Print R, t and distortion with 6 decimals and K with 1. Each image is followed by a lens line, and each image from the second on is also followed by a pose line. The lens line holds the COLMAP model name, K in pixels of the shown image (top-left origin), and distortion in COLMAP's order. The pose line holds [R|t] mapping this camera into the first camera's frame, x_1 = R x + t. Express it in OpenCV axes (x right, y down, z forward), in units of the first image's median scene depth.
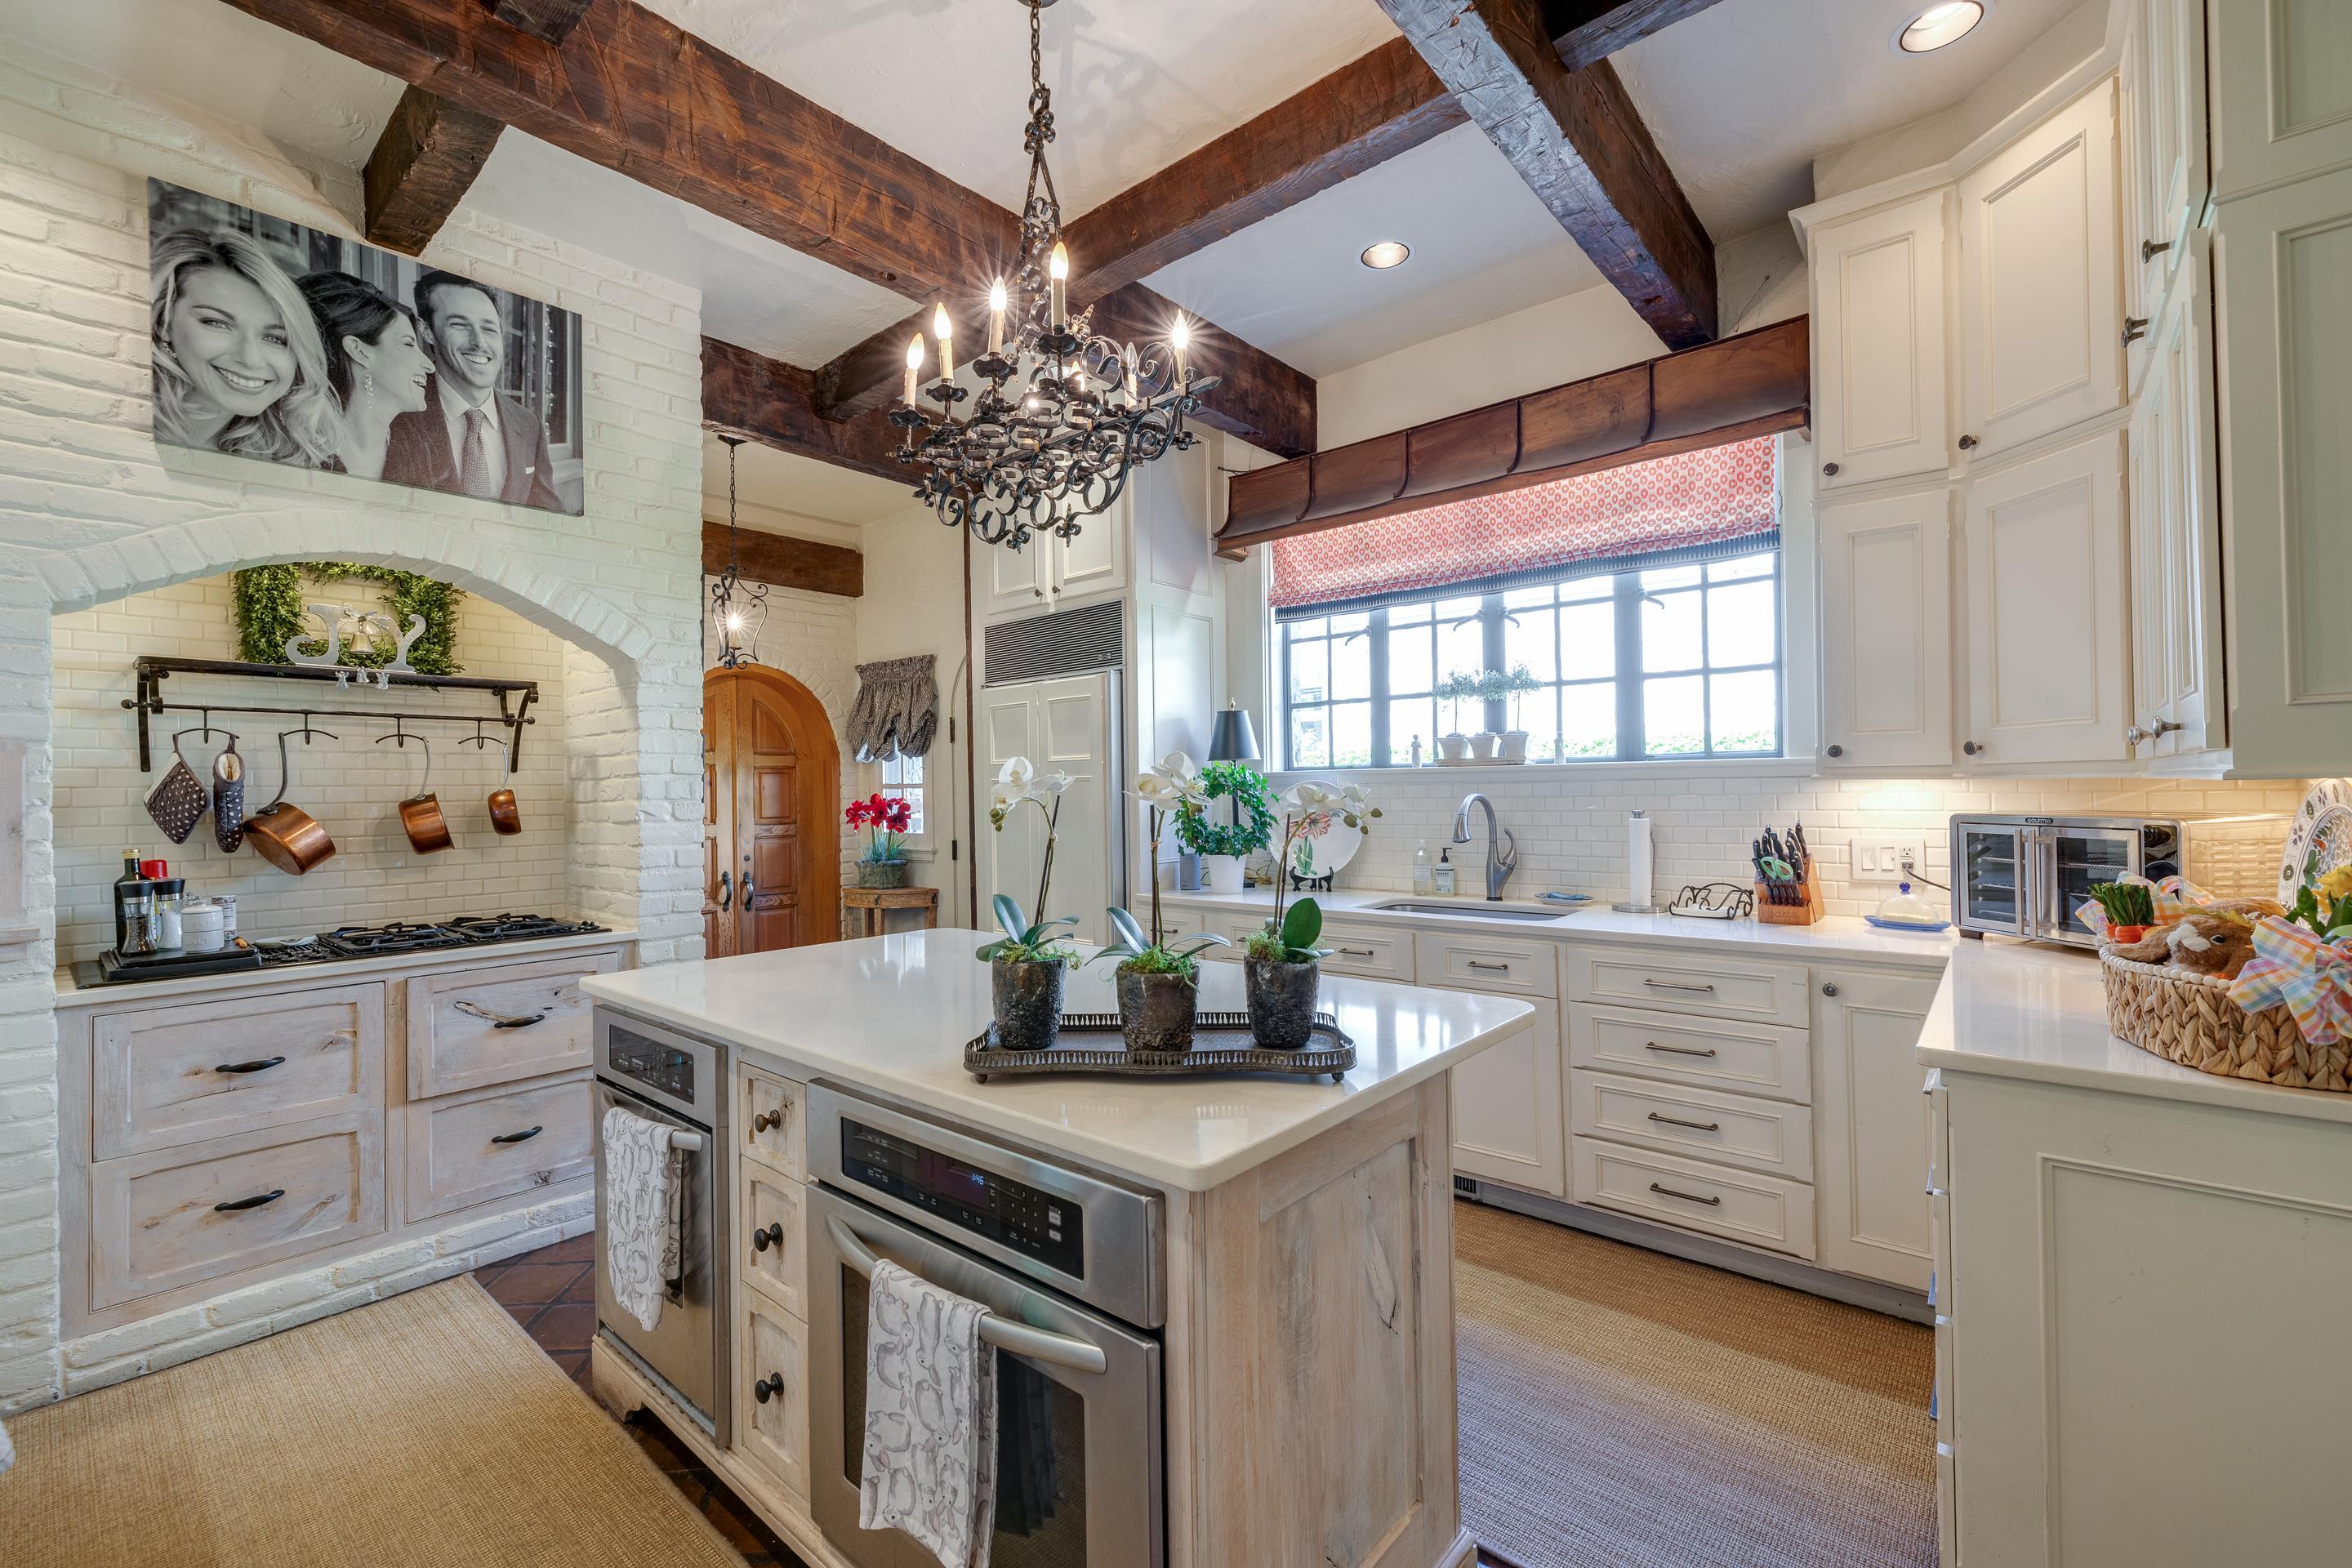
lens RADIAL K [[980.1, 0, 1179.9], [0, 980.1, 770.1], [0, 0, 1]] dist [0.000698, -0.000028]
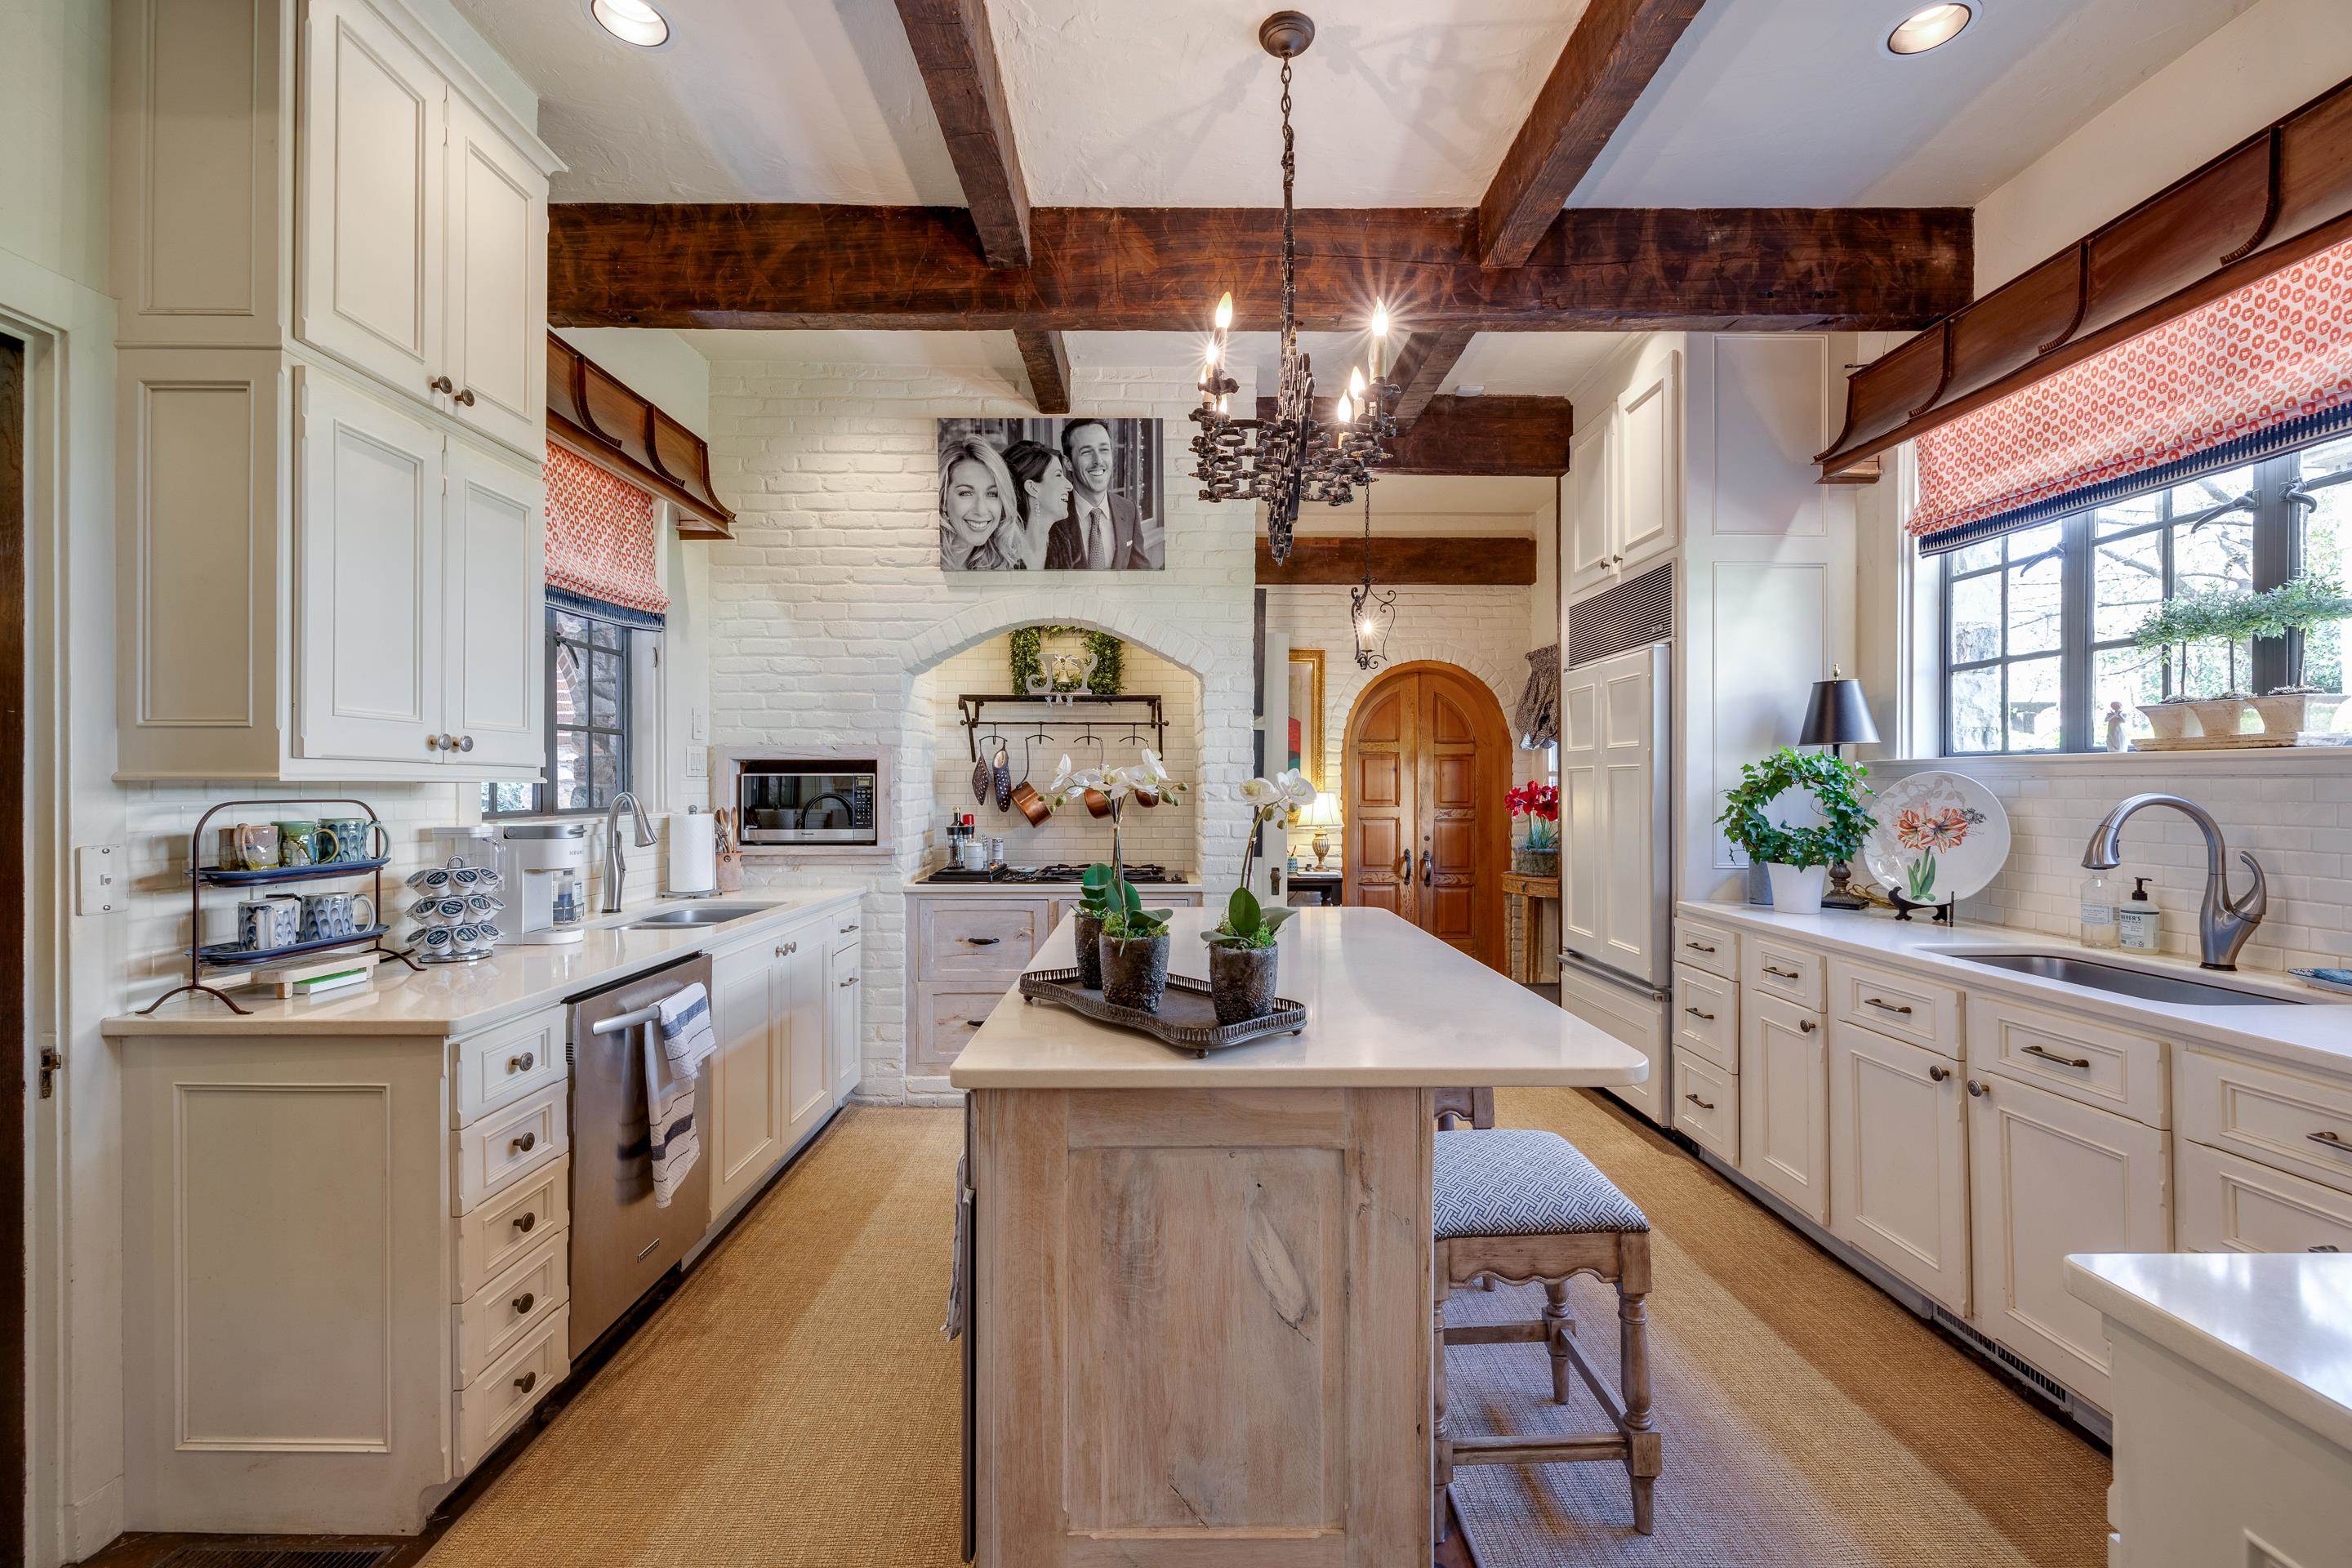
lens RADIAL K [[995.0, 0, 1179.9], [0, 995.0, 768.0], [0, 0, 1]] dist [0.002565, 0.000220]
pose [[0.659312, 0.003831, -0.751860, 0.442308], [0.005884, 0.999930, 0.010255, -0.003606], [0.751846, -0.011186, 0.659243, 0.127481]]
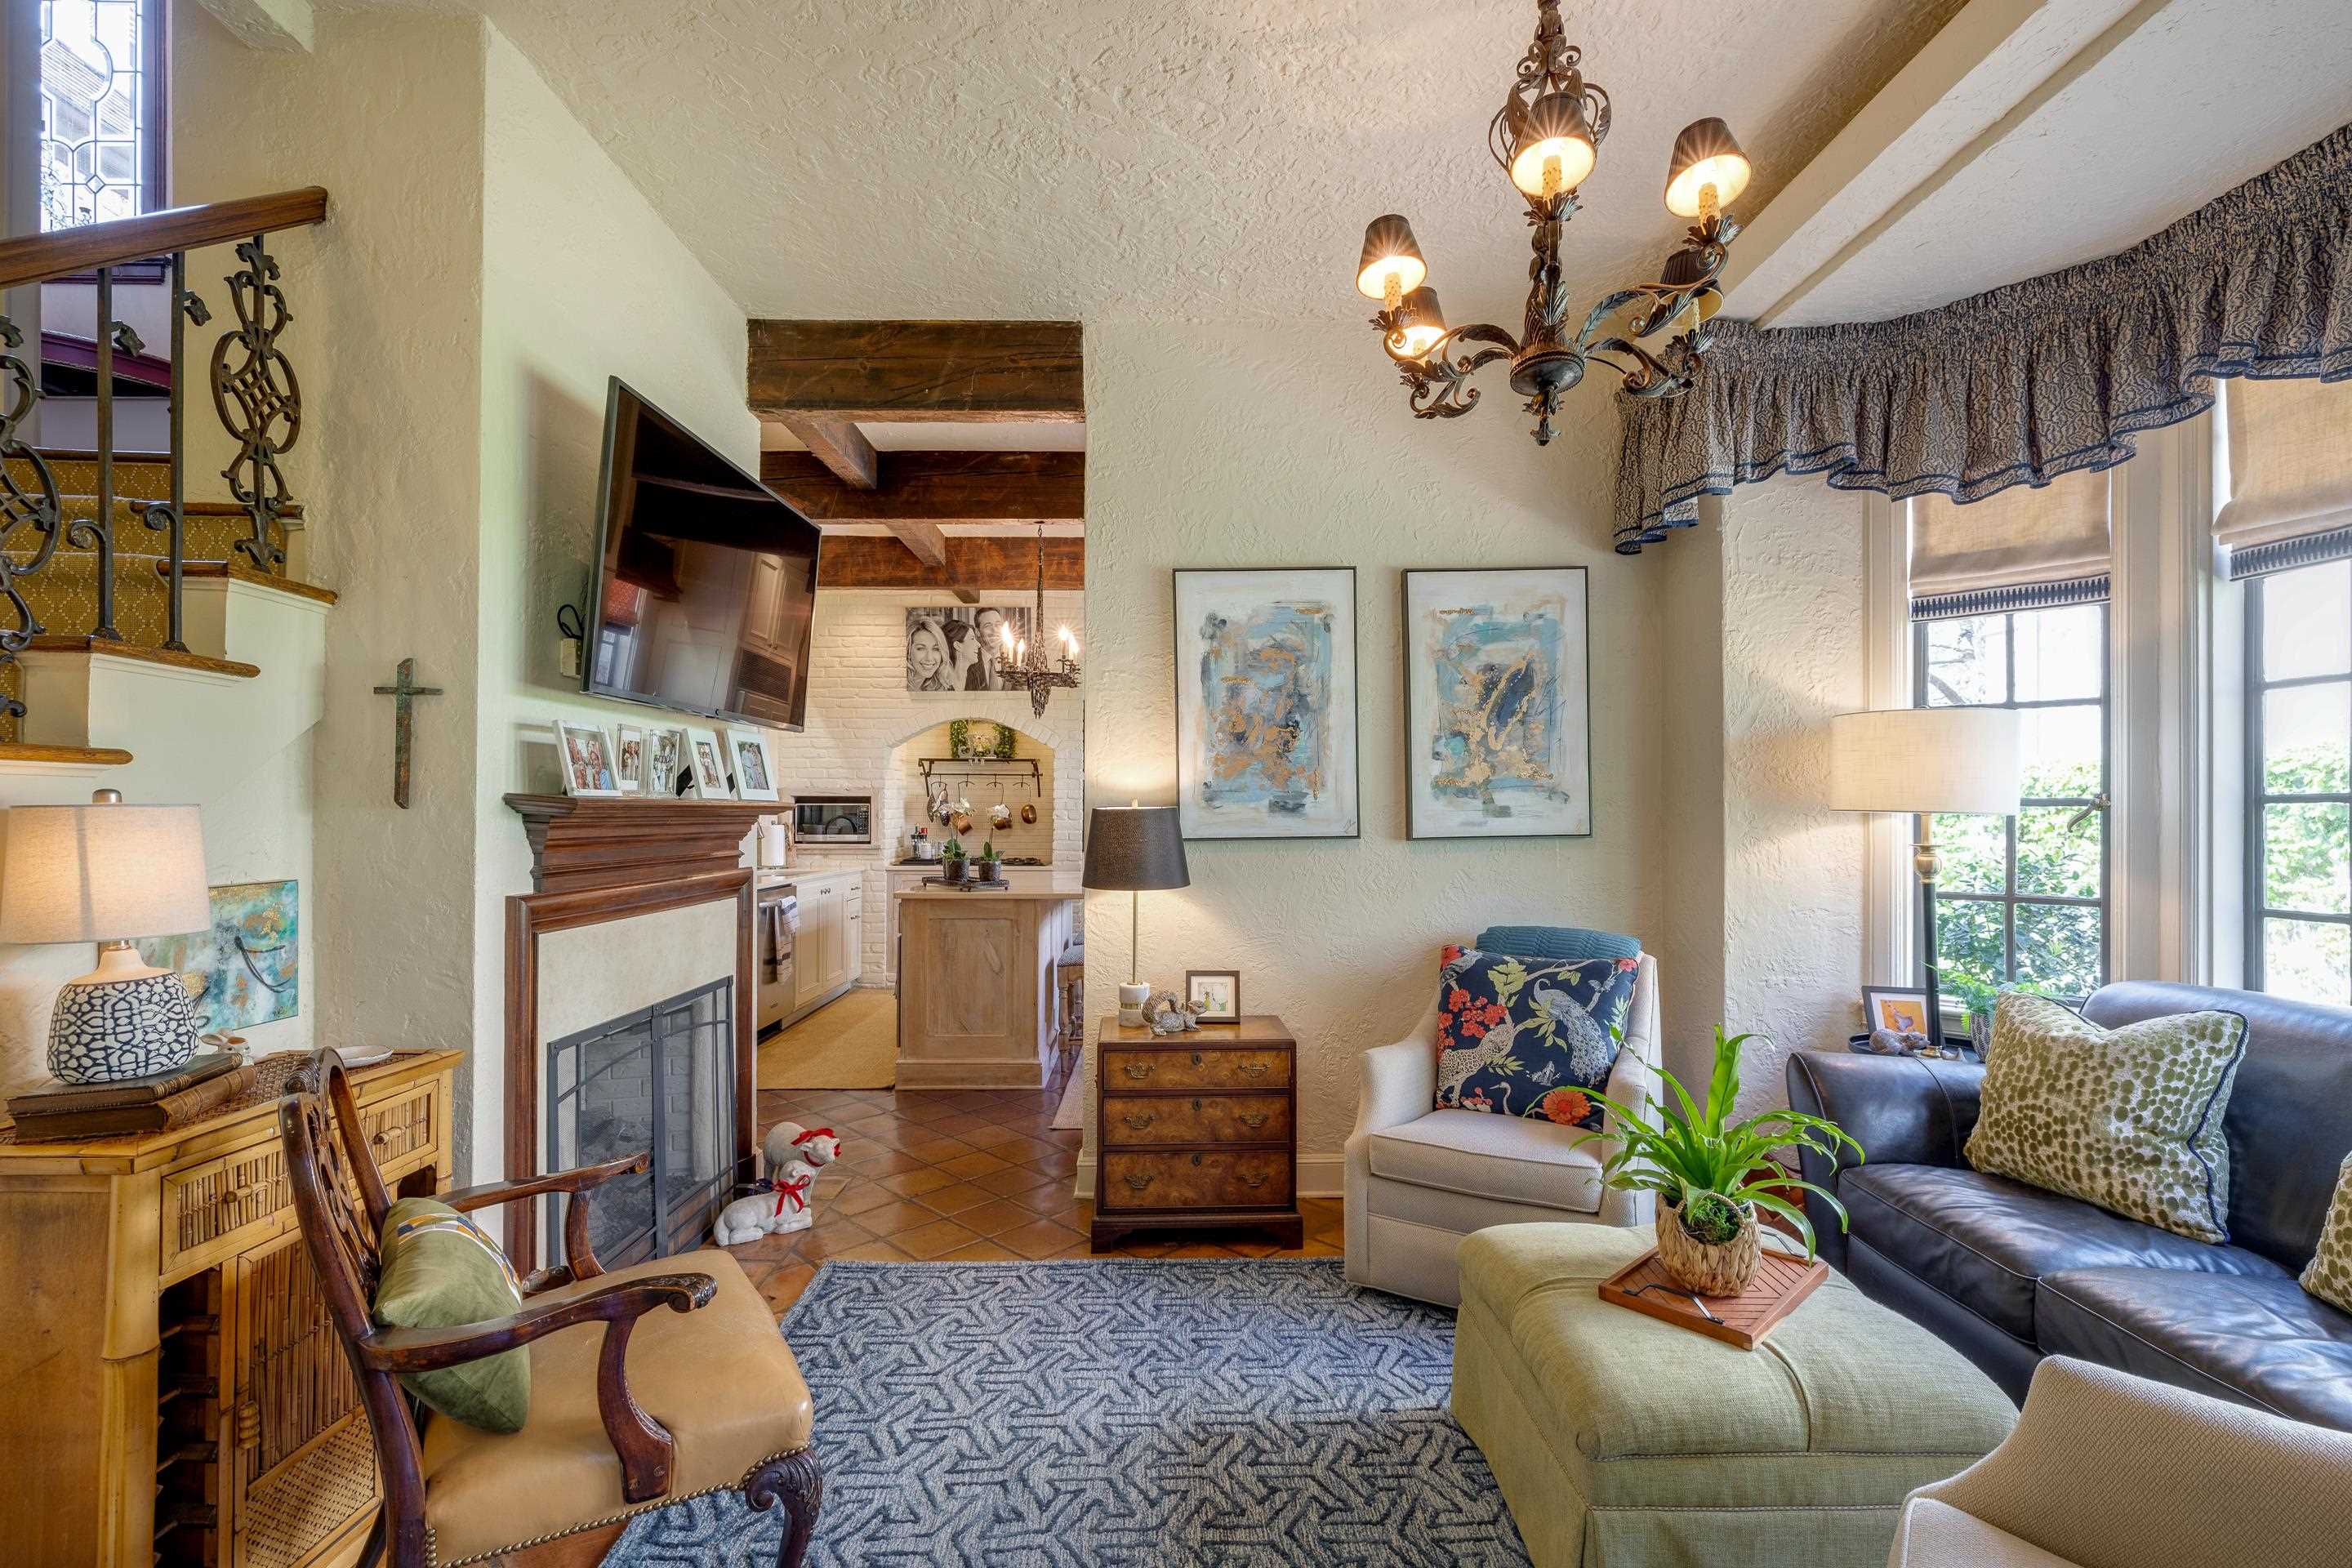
lens RADIAL K [[996.4, 0, 1172.0], [0, 996.4, 790.5], [0, 0, 1]] dist [0.001137, 0.000226]
pose [[0.657905, 0.001198, -0.753100, 1.522350], [0.002850, 0.999988, 0.004081, -0.026074], [0.753096, -0.004832, 0.657893, -0.361733]]
